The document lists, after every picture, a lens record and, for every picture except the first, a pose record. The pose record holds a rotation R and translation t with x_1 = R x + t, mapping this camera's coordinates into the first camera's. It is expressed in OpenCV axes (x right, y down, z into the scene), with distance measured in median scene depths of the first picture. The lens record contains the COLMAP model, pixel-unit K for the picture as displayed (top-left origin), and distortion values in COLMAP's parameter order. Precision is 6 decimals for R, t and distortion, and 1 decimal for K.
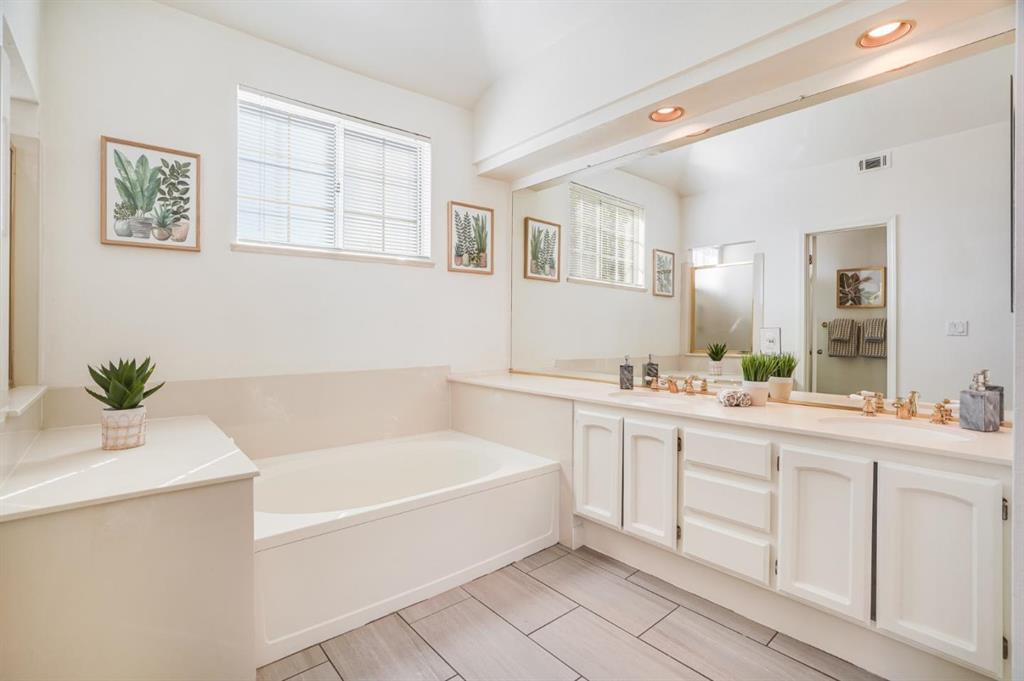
lens RADIAL K [[479.3, 0, 506.2], [0, 479.3, 328.8], [0, 0, 1]] dist [-0.052058, 0.020268]
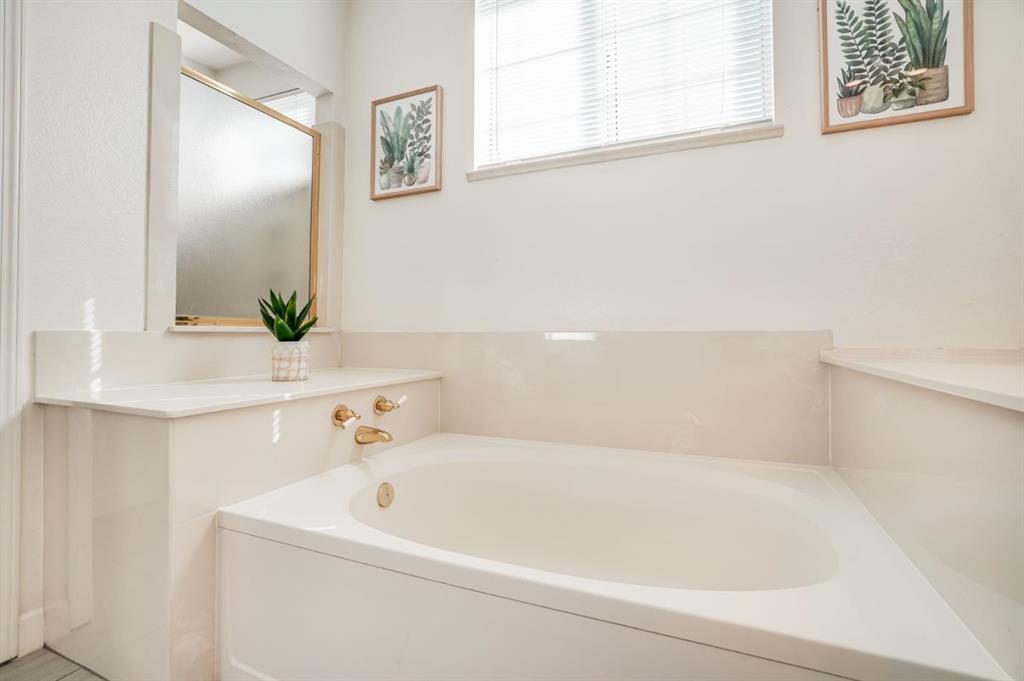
lens RADIAL K [[479.3, 0, 506.2], [0, 479.3, 328.8], [0, 0, 1]] dist [-0.052058, 0.020268]
pose [[0.432960, -0.008786, -0.901370, 0.235393], [-0.002793, 0.999935, -0.011089, 0.116505], [0.901409, 0.007319, 0.432907, 0.742017]]
